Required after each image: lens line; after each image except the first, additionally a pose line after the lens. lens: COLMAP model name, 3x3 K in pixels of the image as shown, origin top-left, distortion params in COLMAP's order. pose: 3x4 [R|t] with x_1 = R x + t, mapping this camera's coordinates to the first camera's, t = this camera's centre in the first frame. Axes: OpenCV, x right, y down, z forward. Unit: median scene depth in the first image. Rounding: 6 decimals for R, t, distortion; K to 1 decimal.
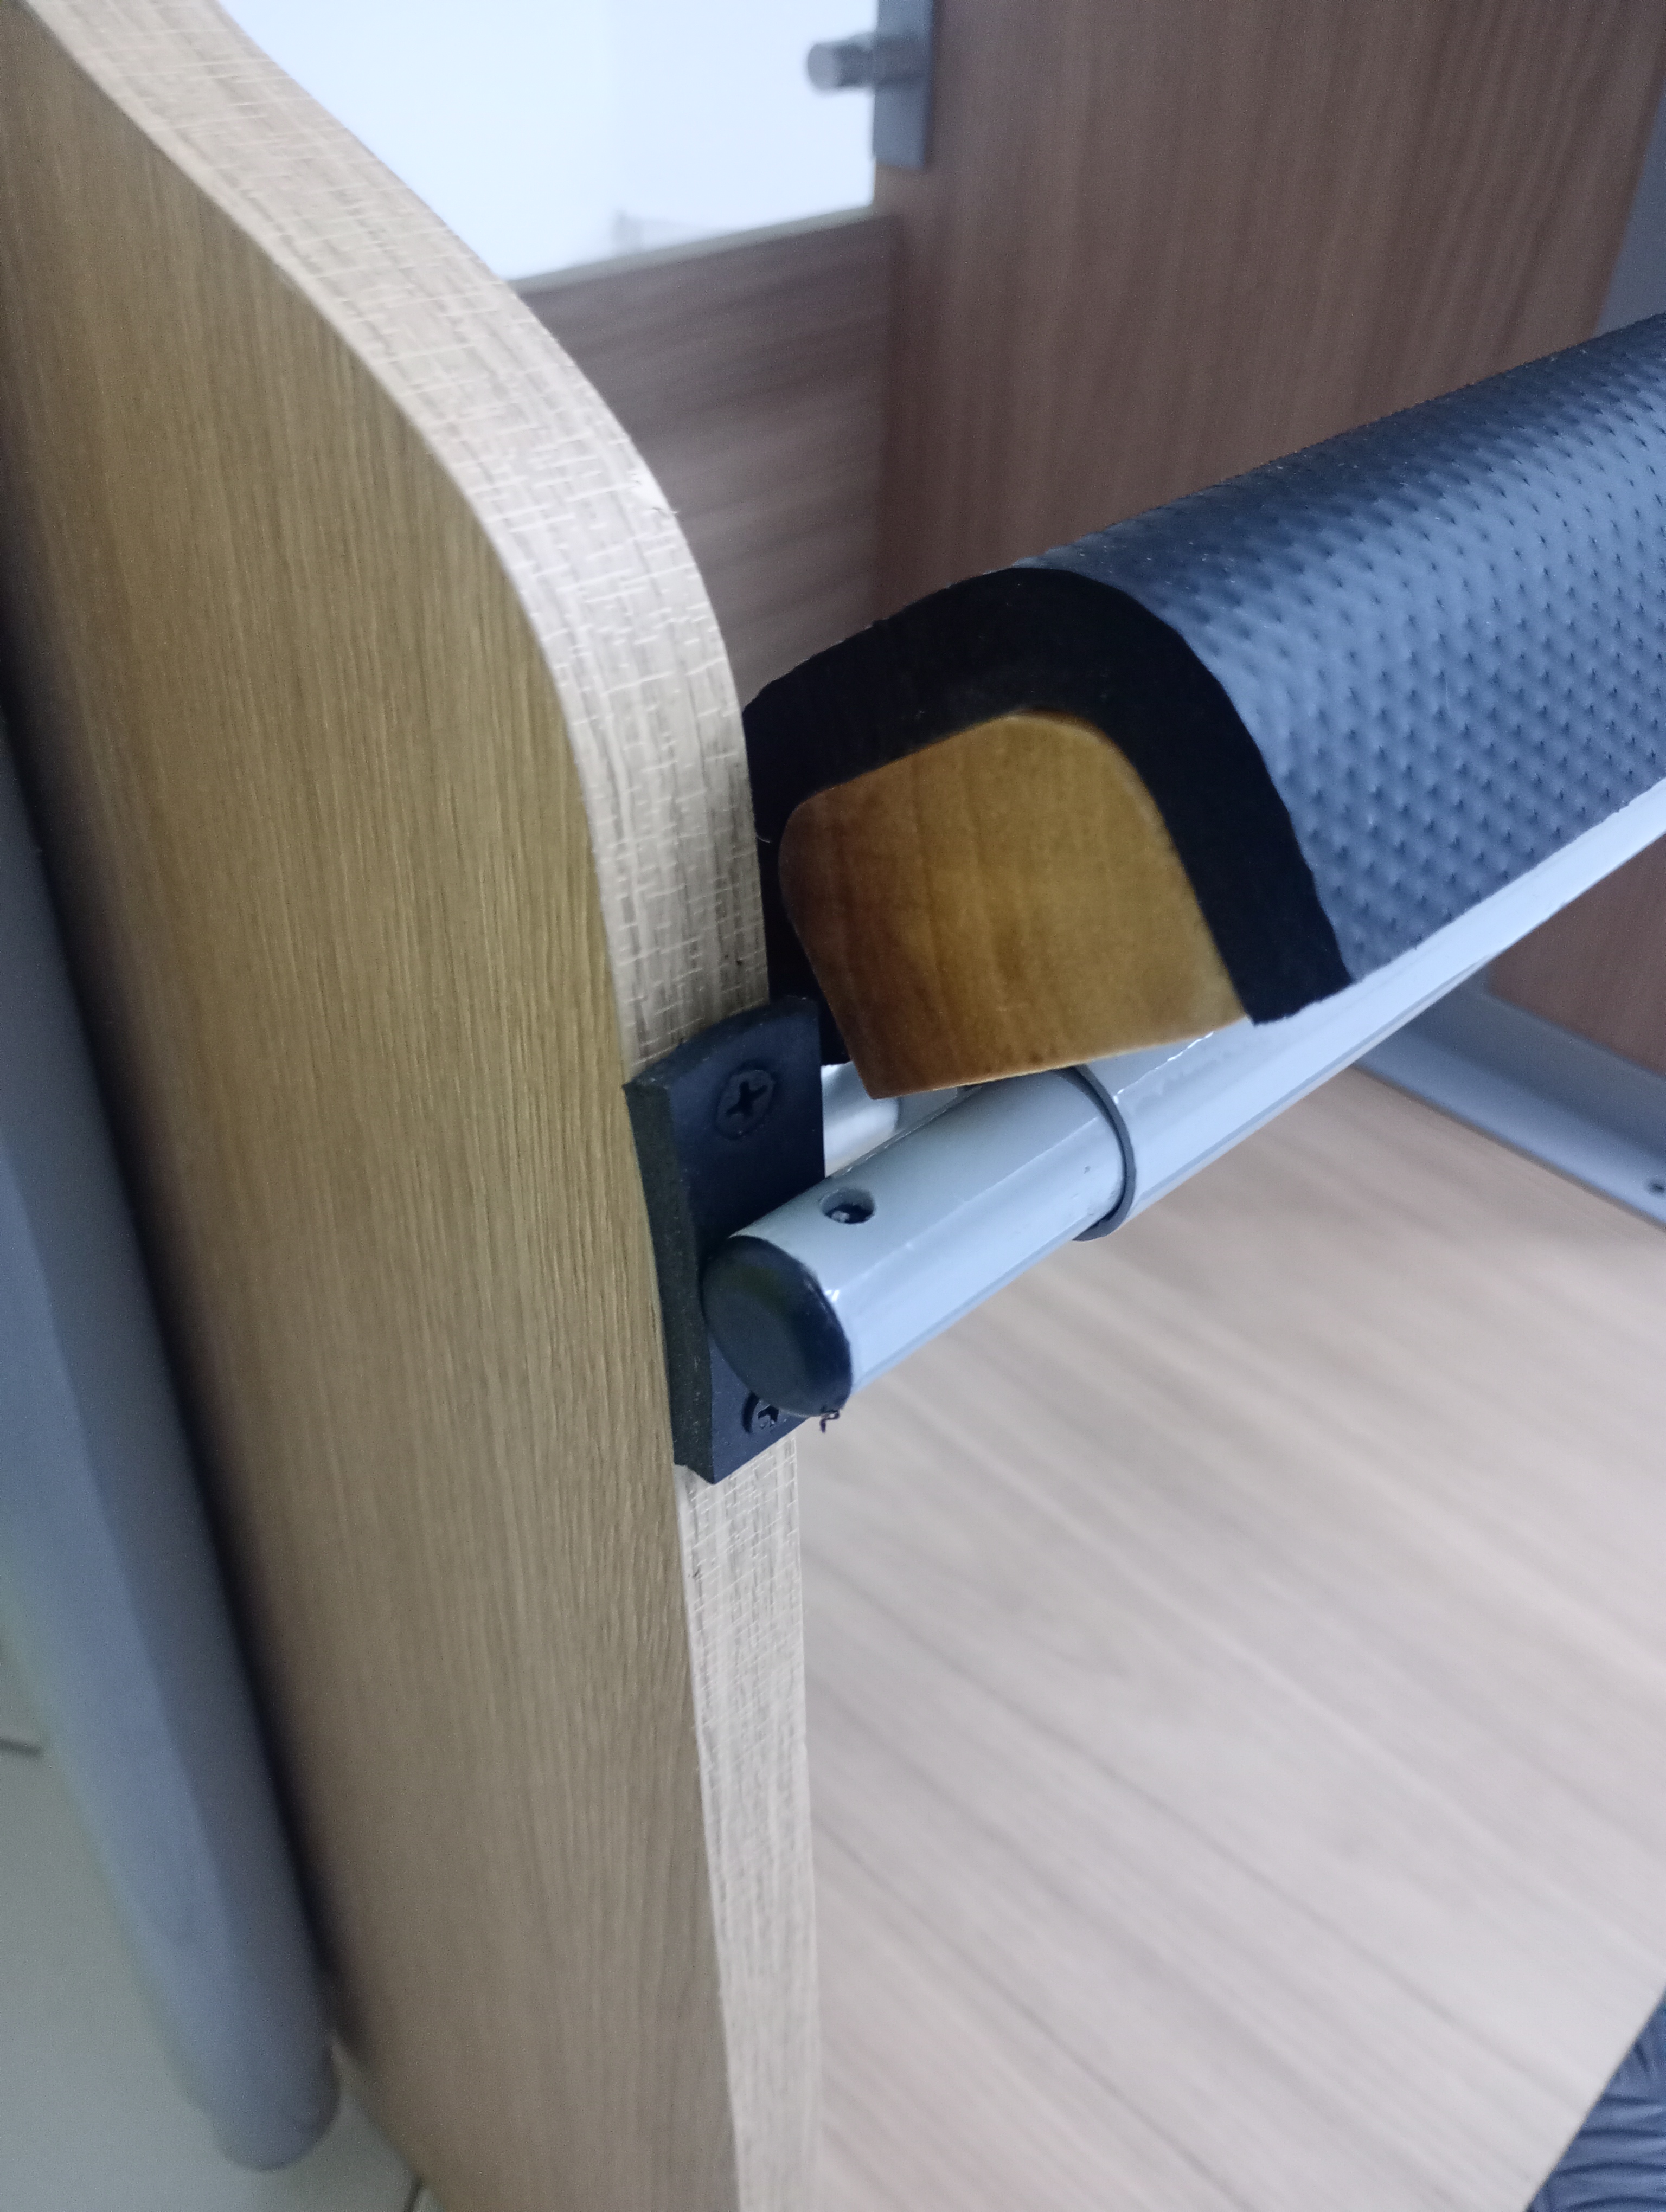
lens RADIAL K [[1879.9, 0, 852.8], [0, 1879.9, 1108.8], [0, 0, 1]] dist [0.042595, -0.093259]
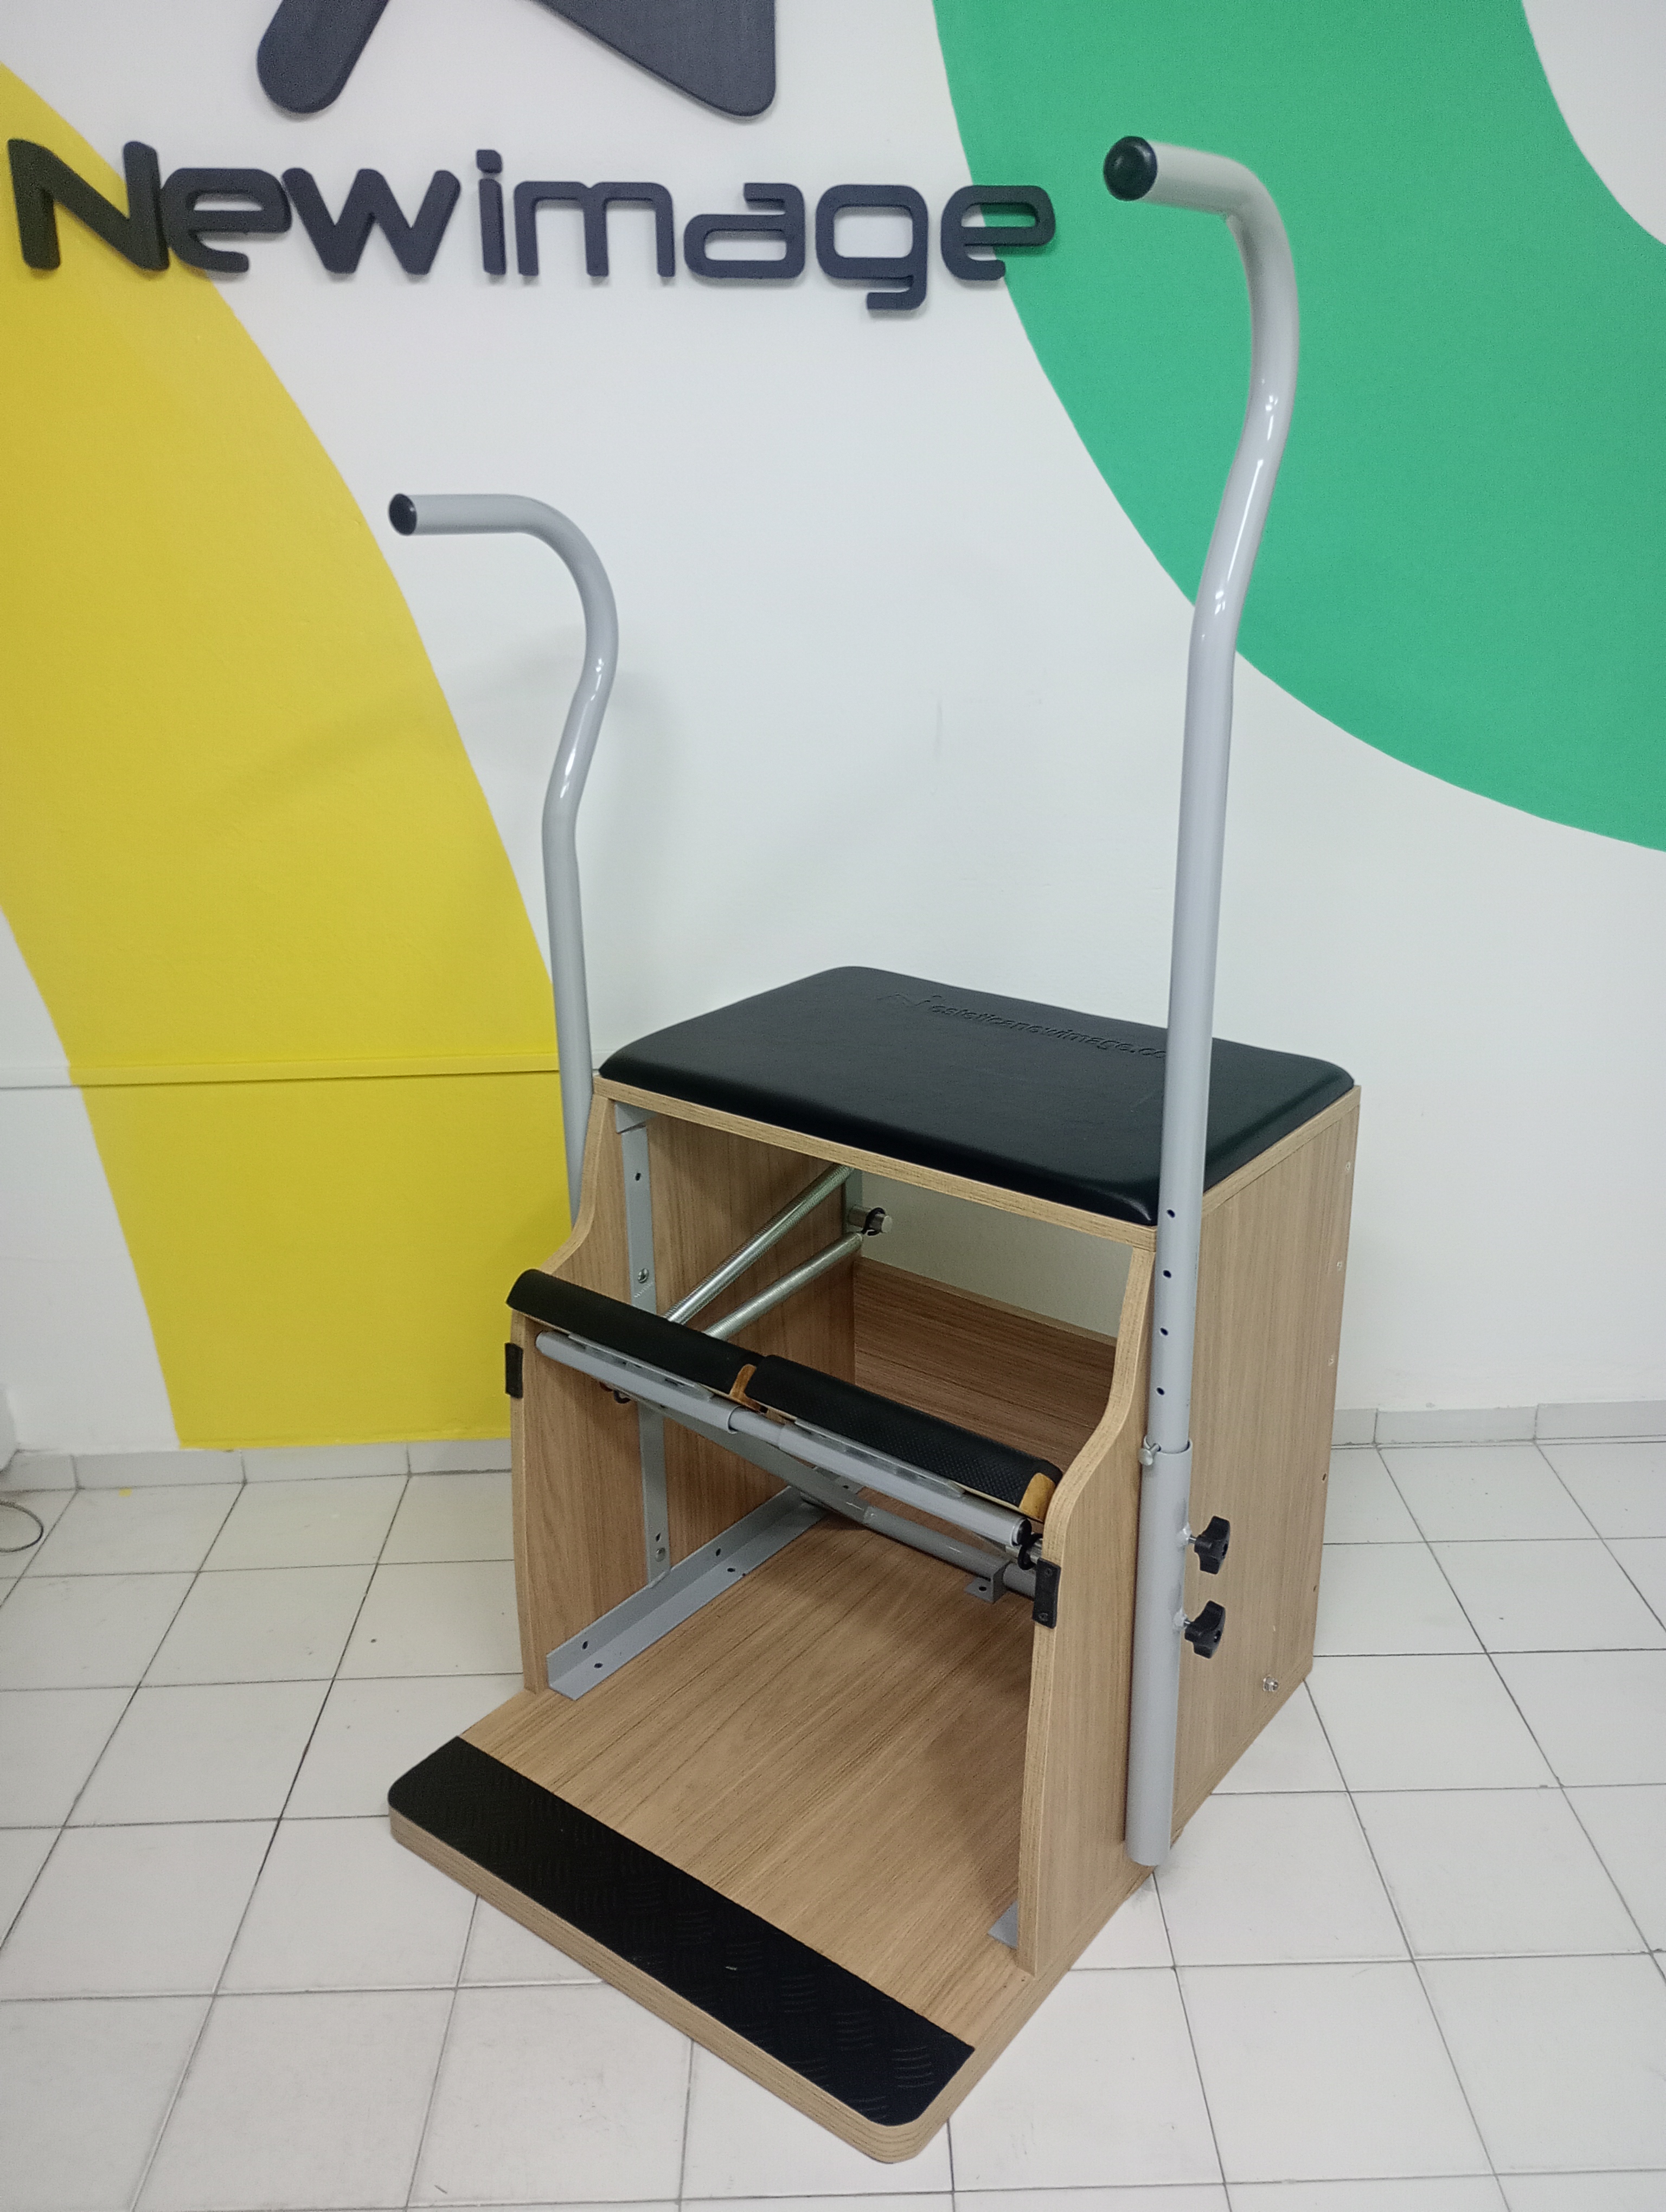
lens RADIAL K [[1836.9, 0, 853.6], [0, 1836.9, 1099.7], [0, 0, 1]] dist [0.064197, -0.090507]
pose [[0.120922, 0.305719, -0.944412, 8.197863], [-0.608889, 0.774235, 0.172668, -3.492868], [0.783985, 0.554163, 0.279771, -0.965133]]
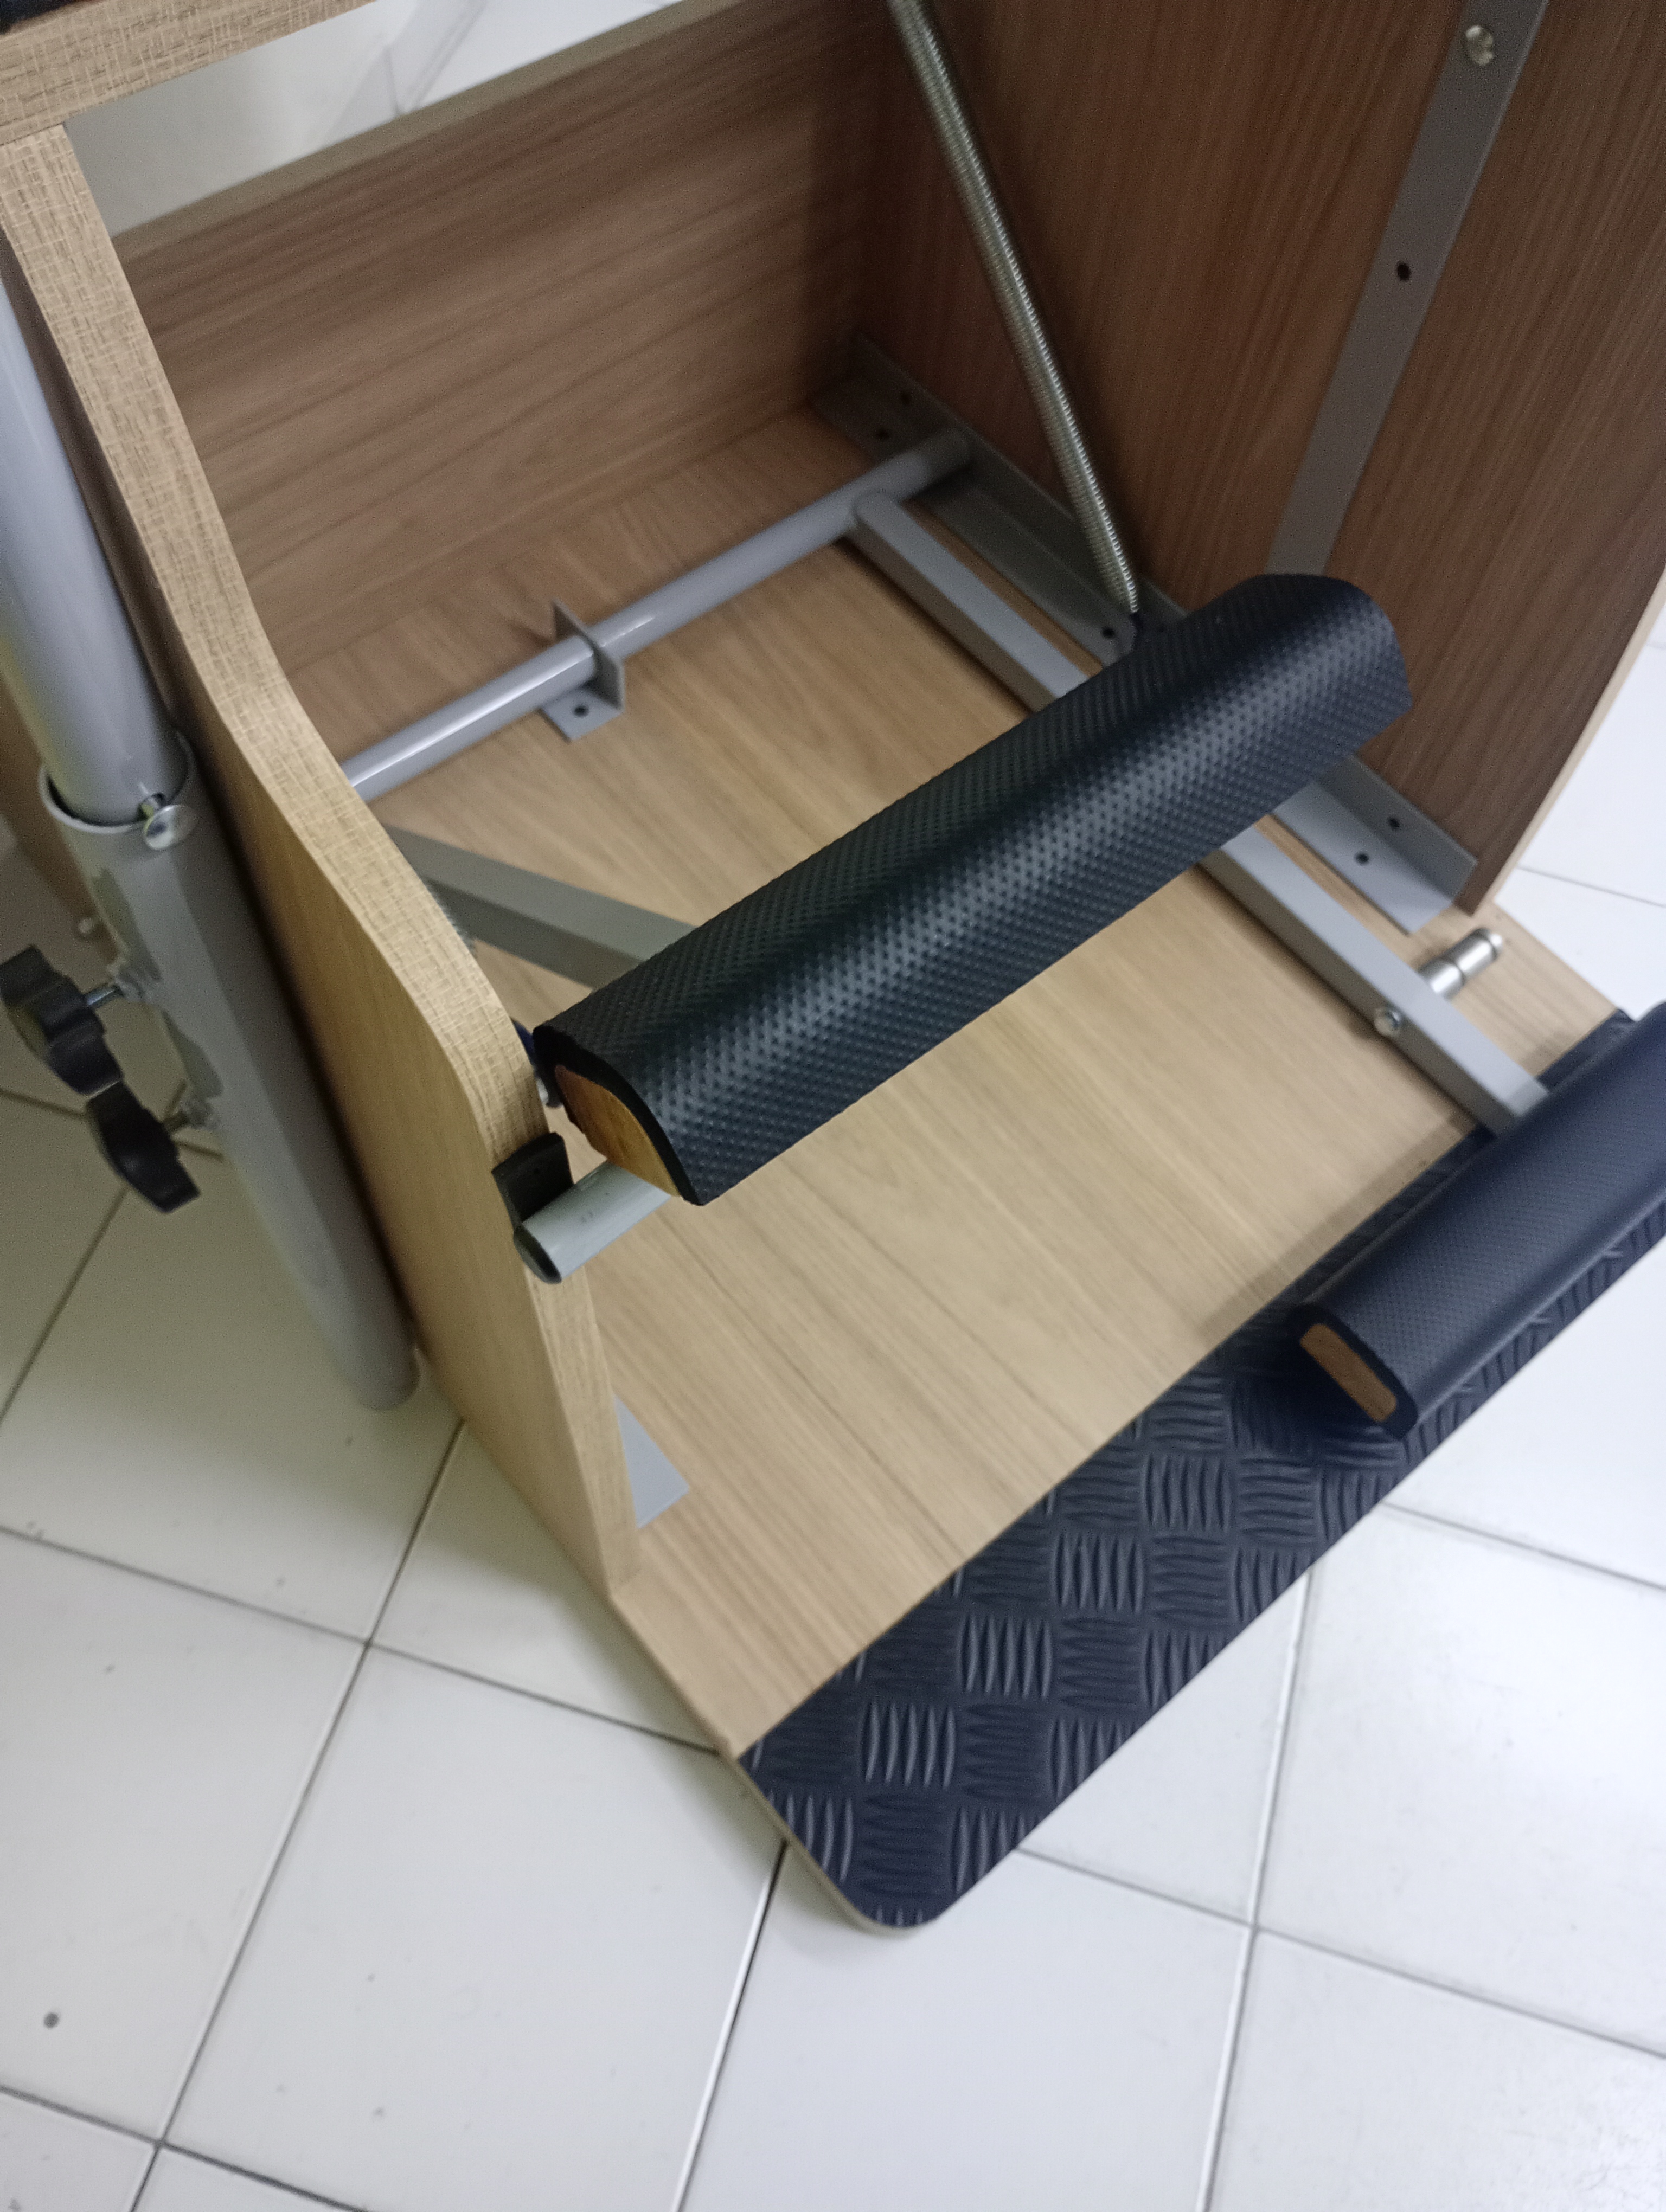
lens RADIAL K [[1850.5, 0, 856.4], [0, 1850.5, 1105.4], [0, 0, 1]] dist [0.058560, -0.095444]
pose [[0.995194, 0.093440, -0.029297, 0.445138], [-0.075706, 0.923908, 0.375050, -1.061644], [0.062113, -0.371030, 0.926541, -1.353389]]
